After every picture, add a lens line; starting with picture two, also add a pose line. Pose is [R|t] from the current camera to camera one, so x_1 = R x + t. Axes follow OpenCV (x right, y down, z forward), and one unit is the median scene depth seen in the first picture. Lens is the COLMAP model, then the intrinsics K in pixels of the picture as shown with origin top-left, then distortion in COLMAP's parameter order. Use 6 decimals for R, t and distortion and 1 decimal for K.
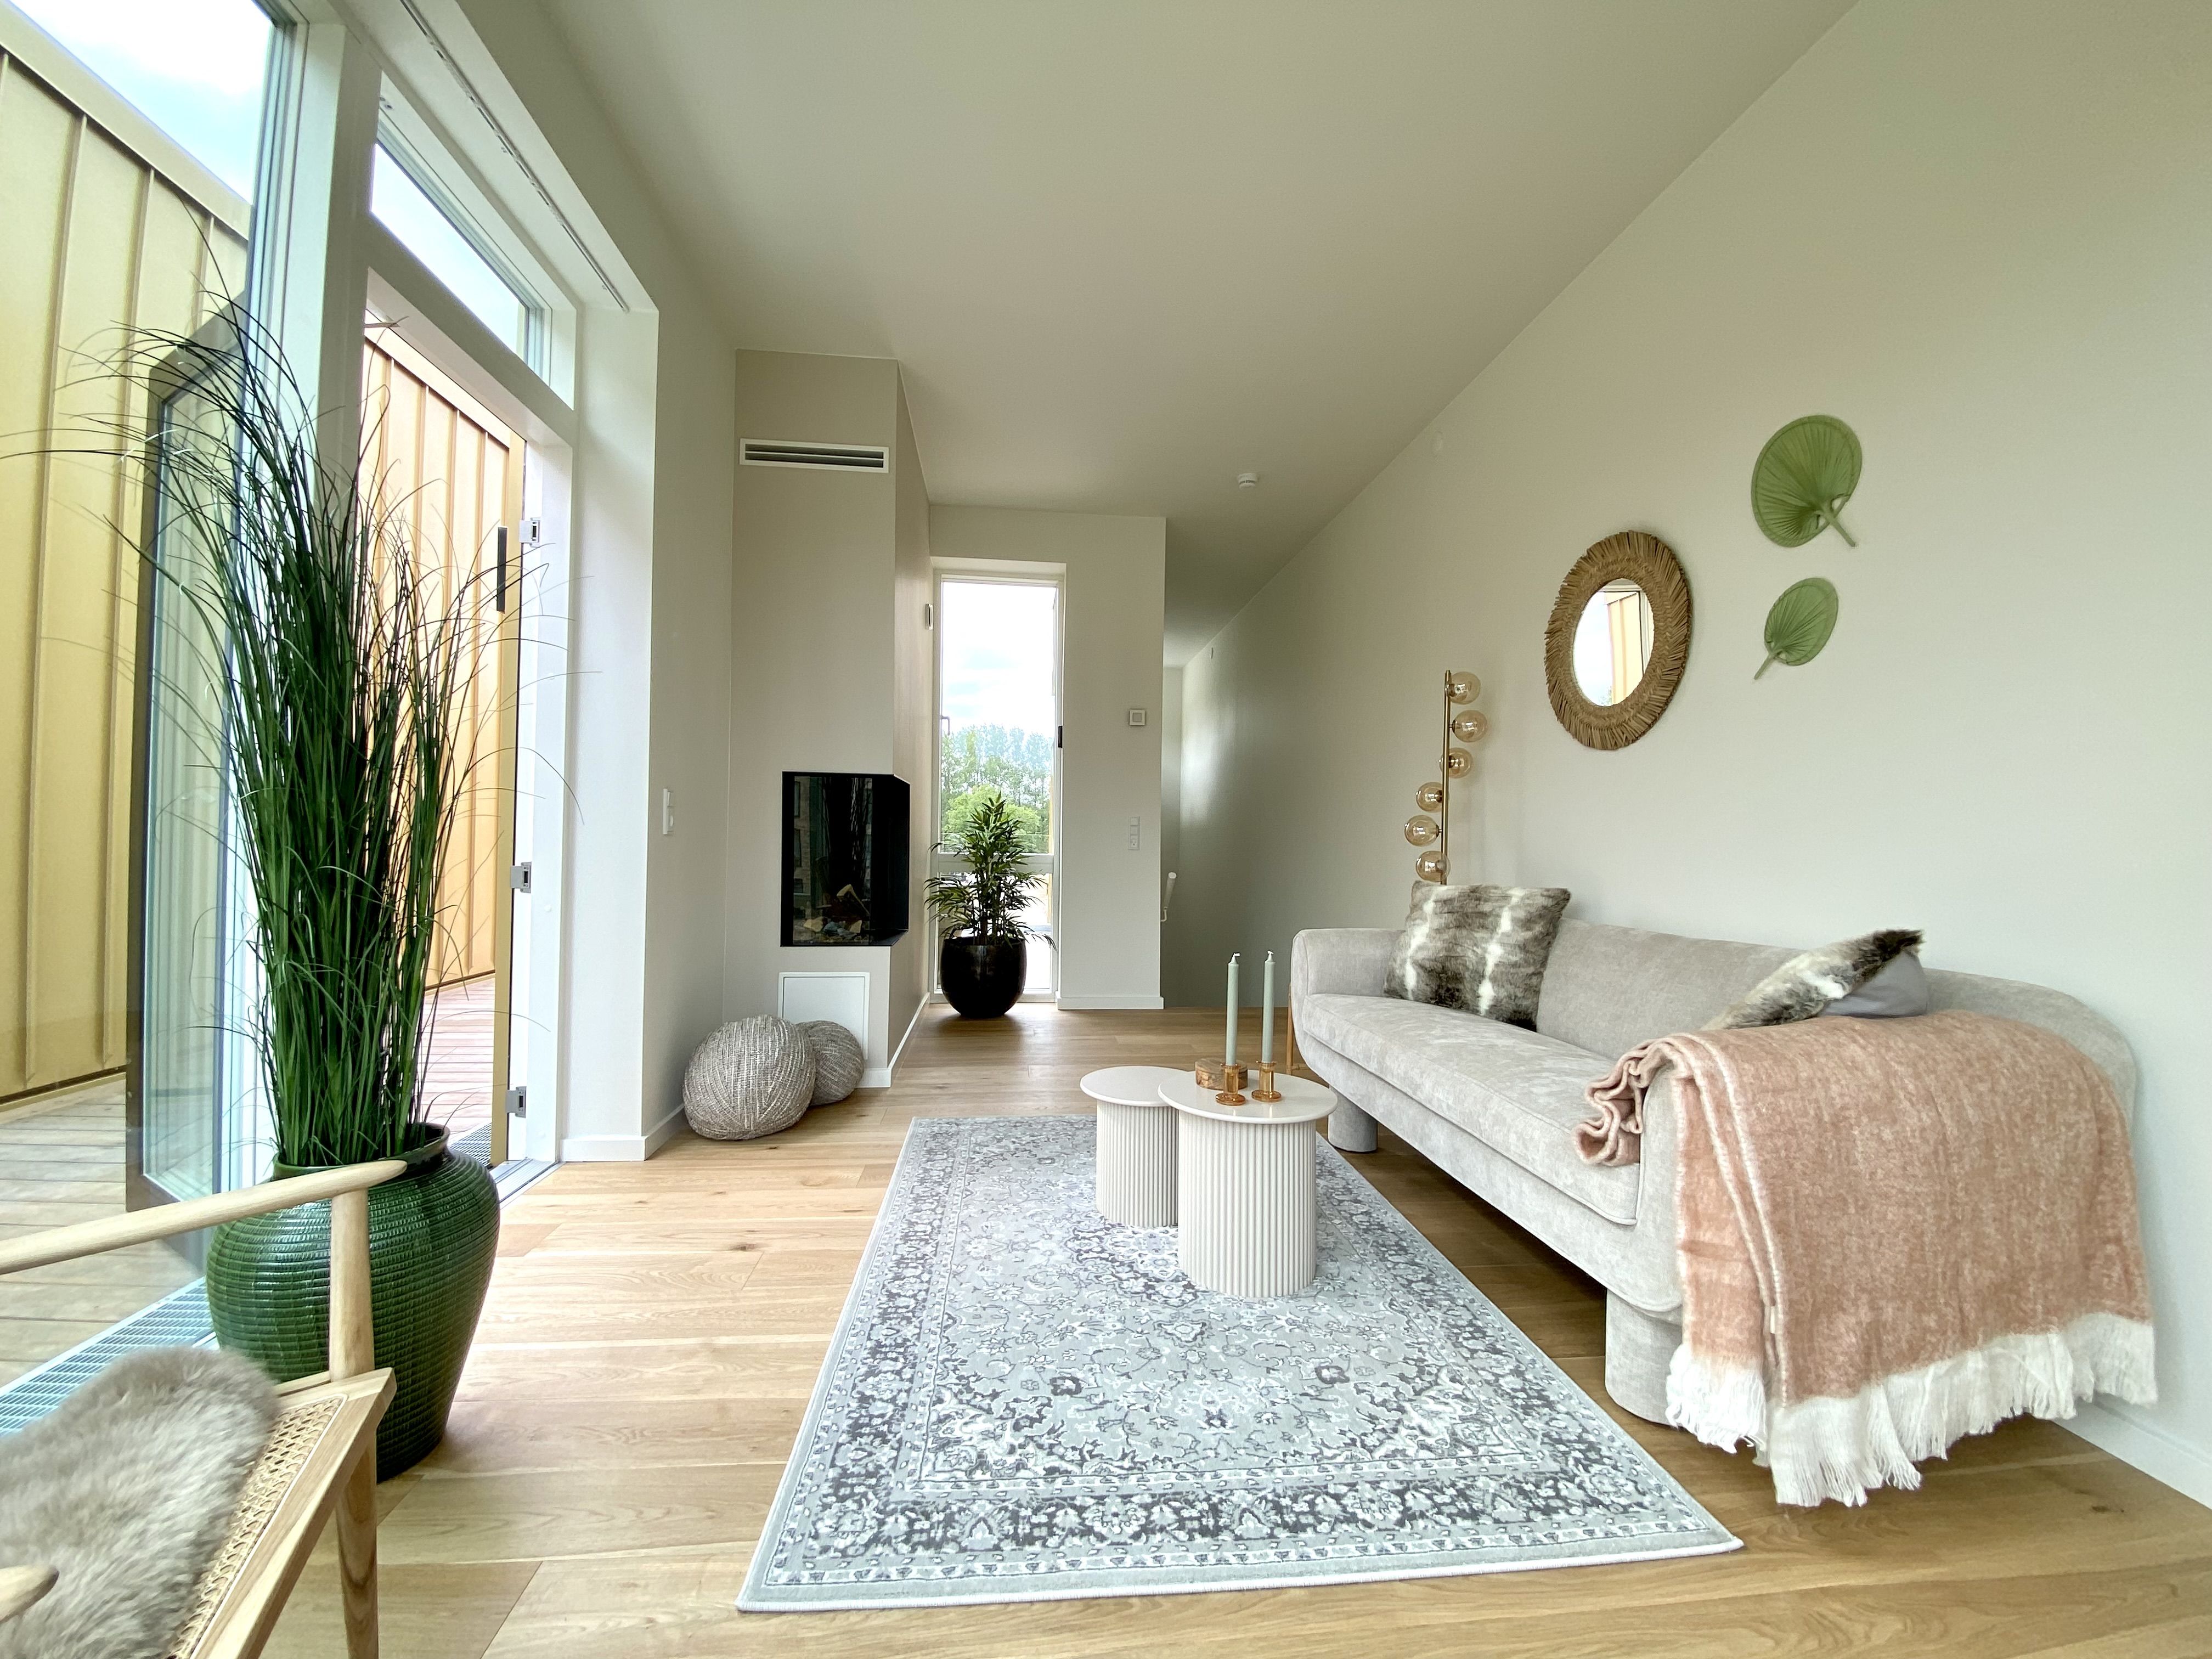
lens RADIAL K [[901.8, 0, 1093.1], [0, 901.8, 826.8], [0, 0, 1]] dist [0.037837, -0.029406]
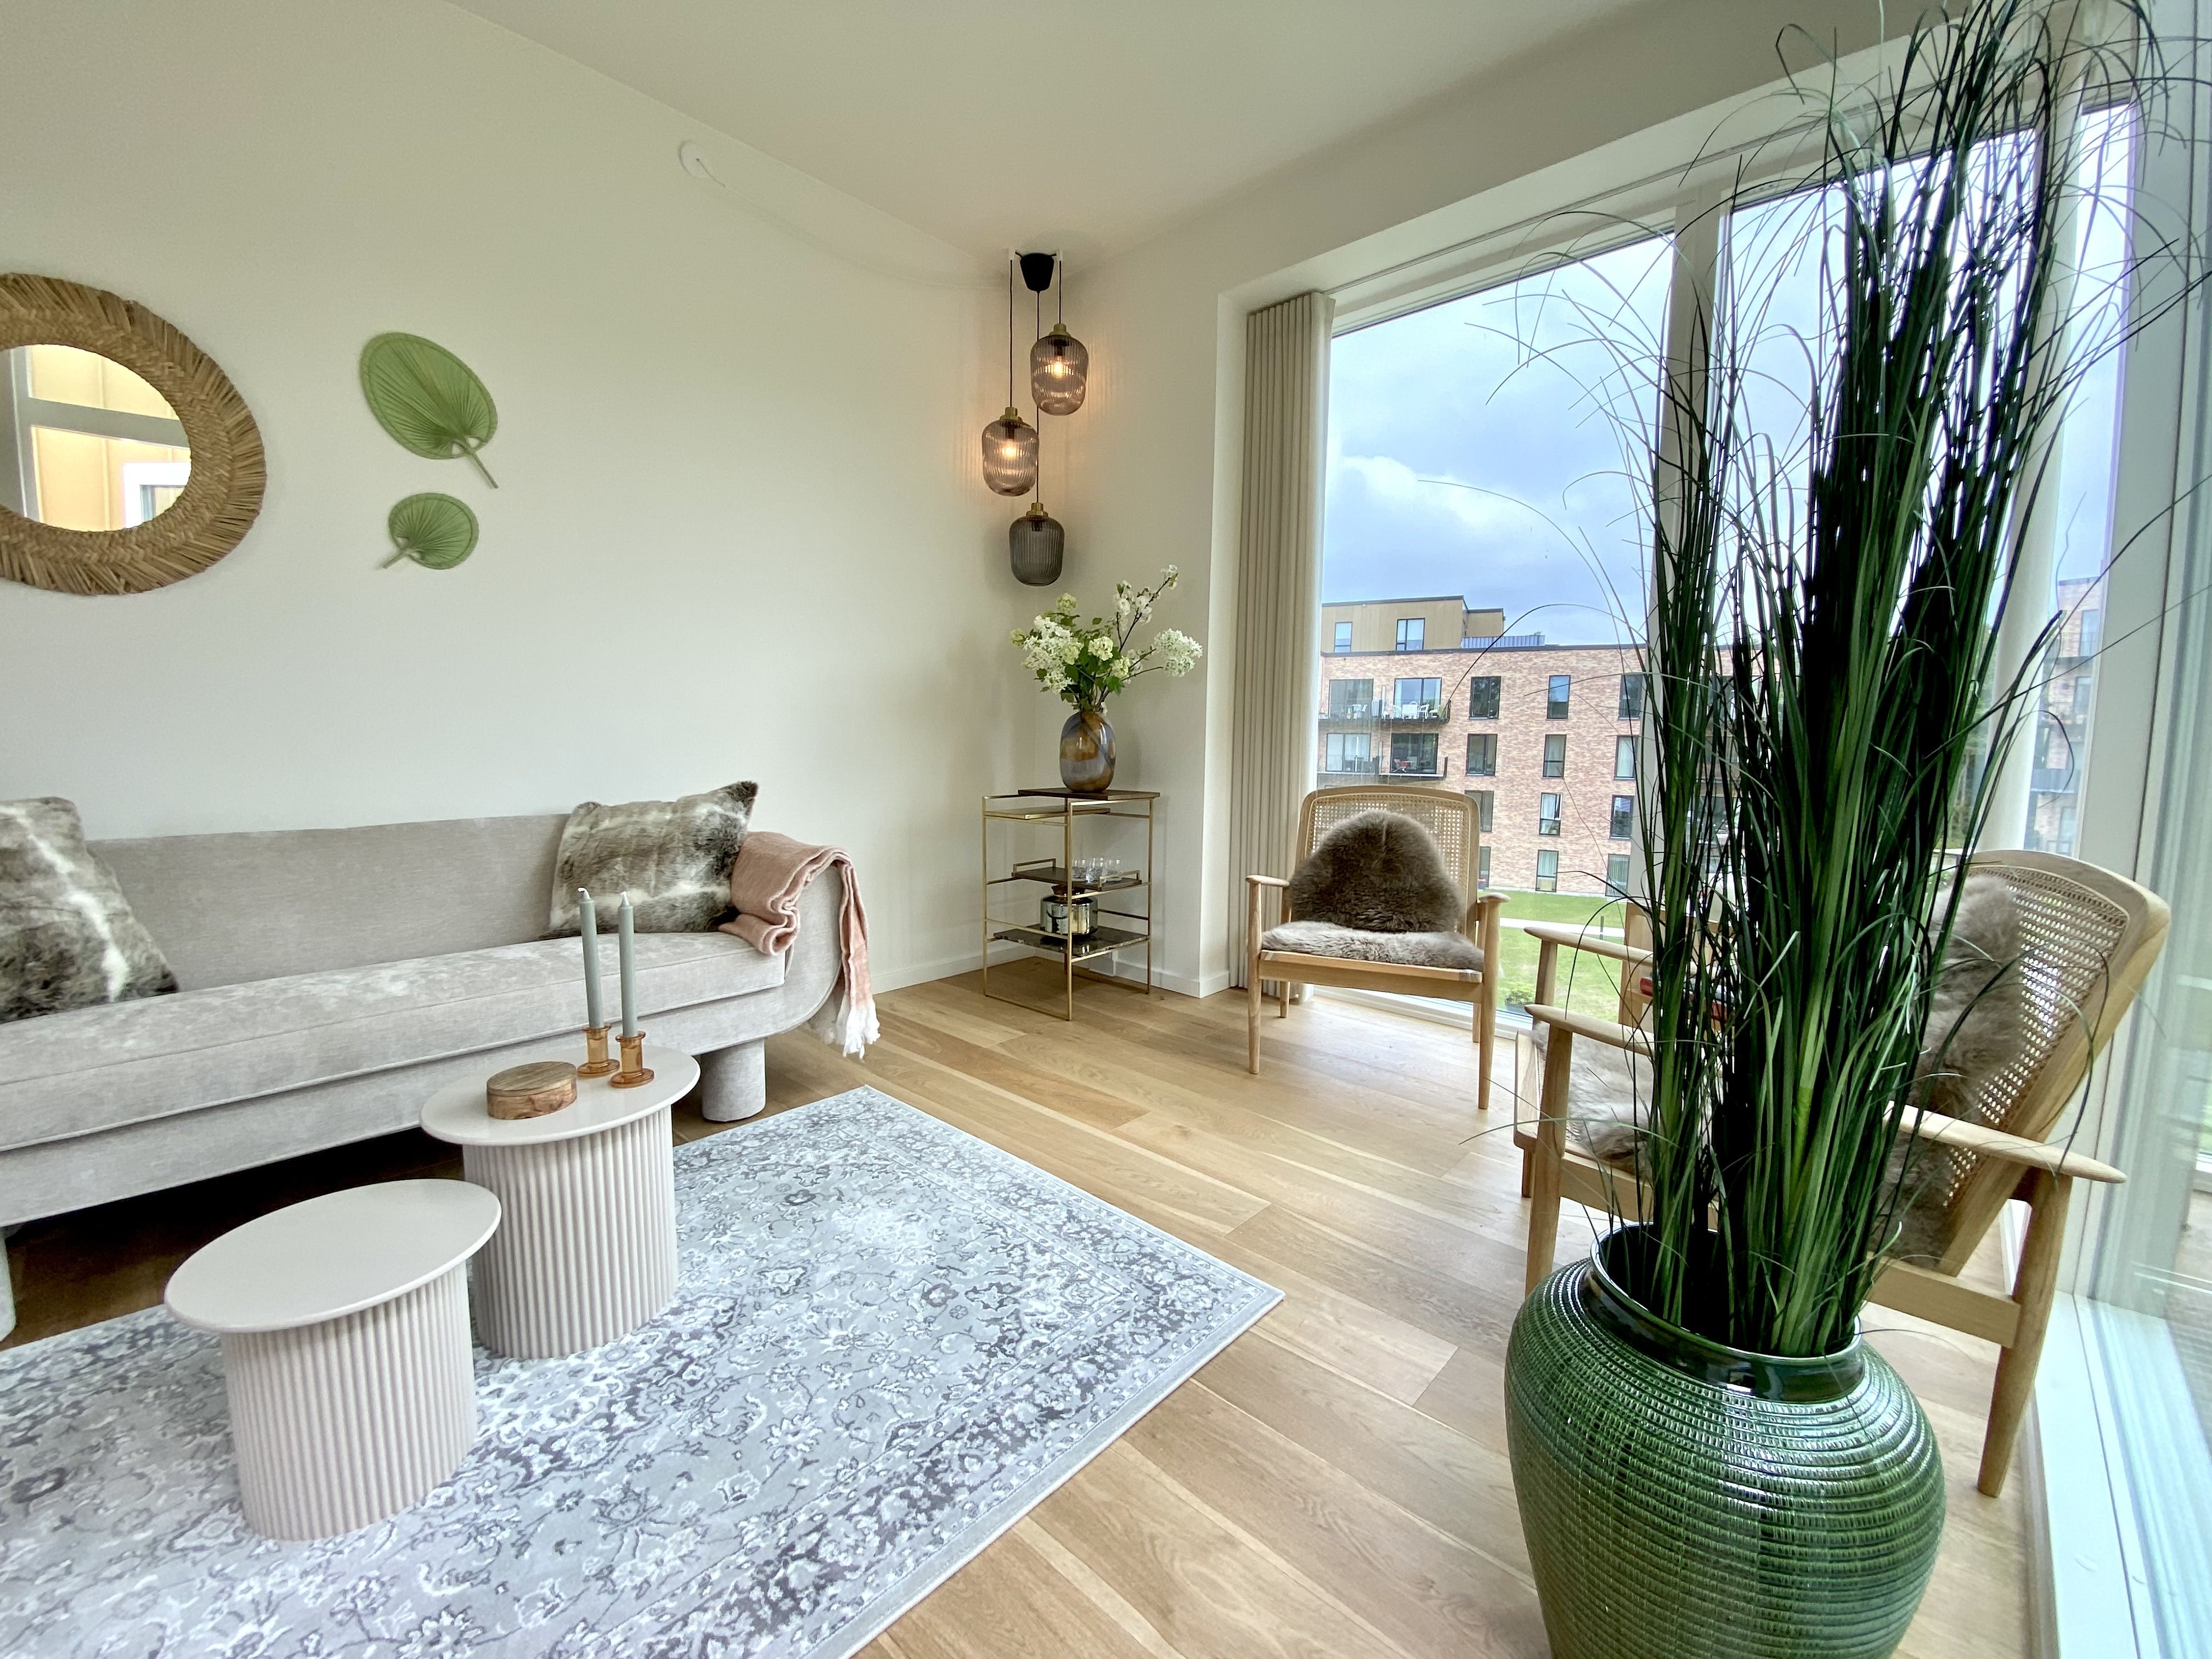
lens RADIAL K [[907.9, 0, 1106.0], [0, 907.9, 829.5], [0, 0, 1]] dist [0.035953, -0.027931]
pose [[-0.670820, -0.098929, 0.734992, -0.777700], [-0.029732, 0.993854, 0.106635, -0.004217], [-0.741024, 0.049681, -0.669638, 1.401592]]
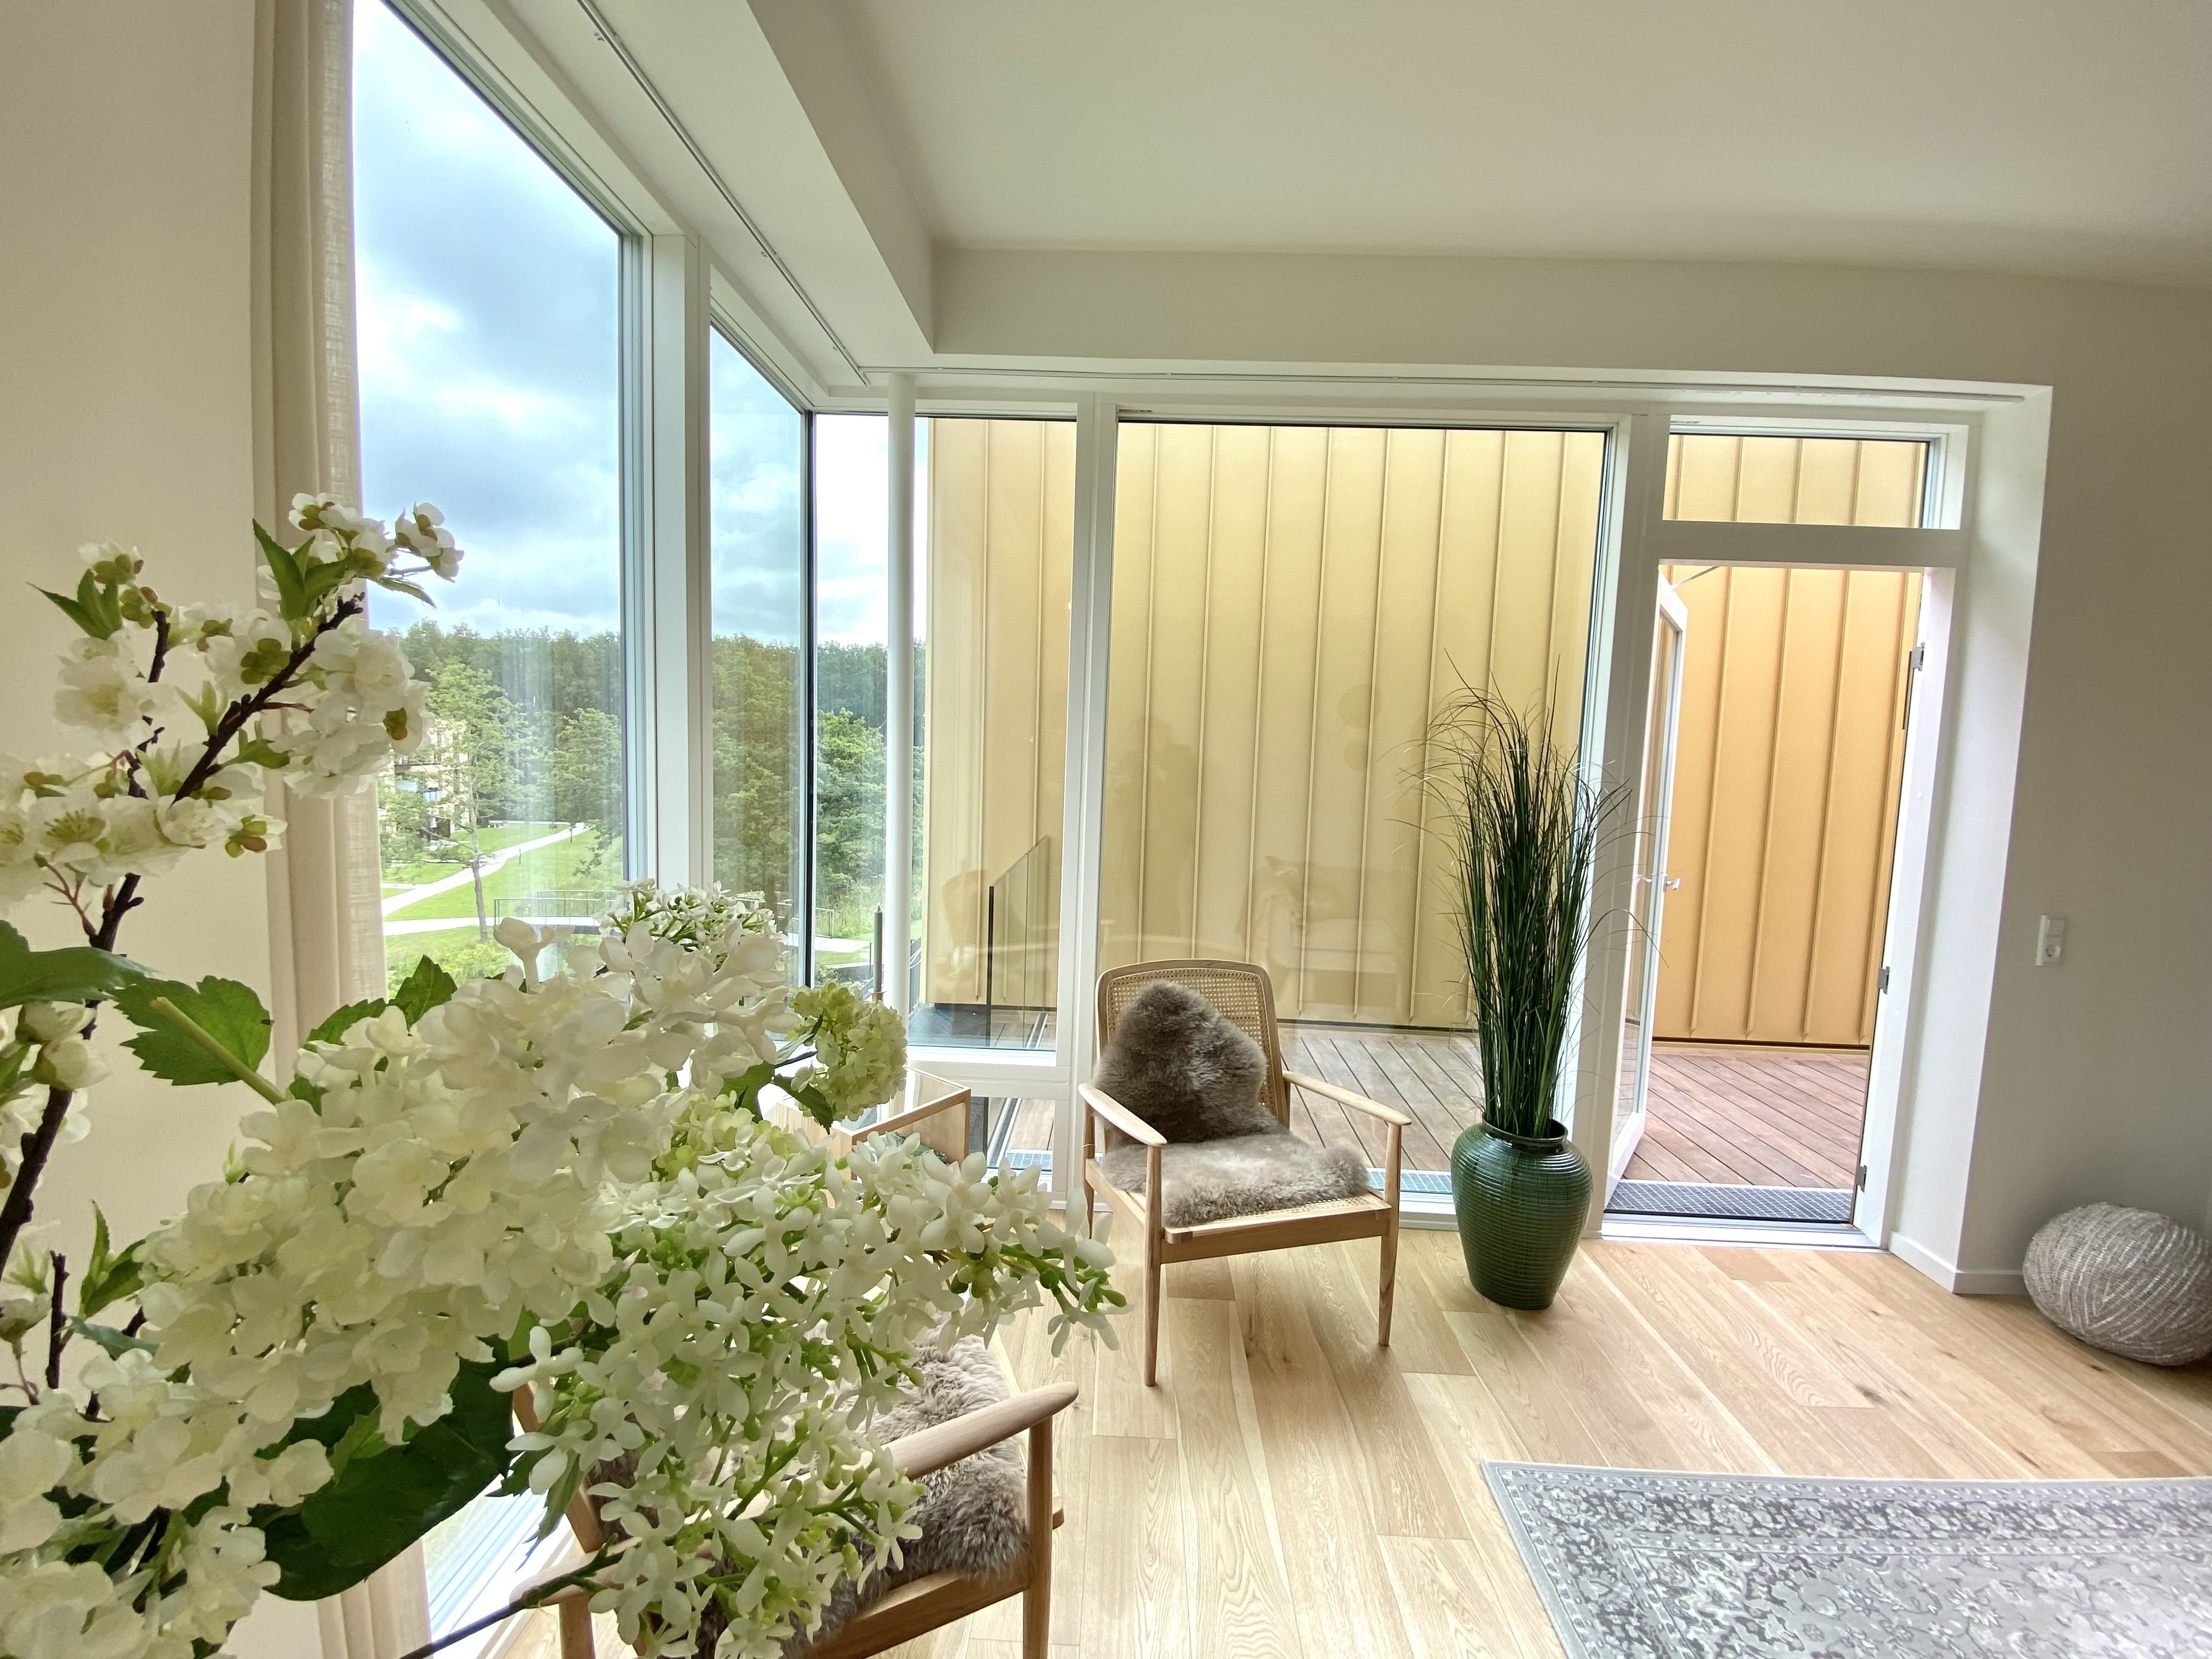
lens RADIAL K [[907.9, 0, 1106.0], [0, 907.9, 829.5], [0, 0, 1]] dist [0.035953, -0.027931]
pose [[-0.118532, 0.064115, -0.990878, 0.848731], [-0.028858, 0.997269, 0.067980, -0.259195], [0.992531, 0.036652, -0.116358, 0.312456]]
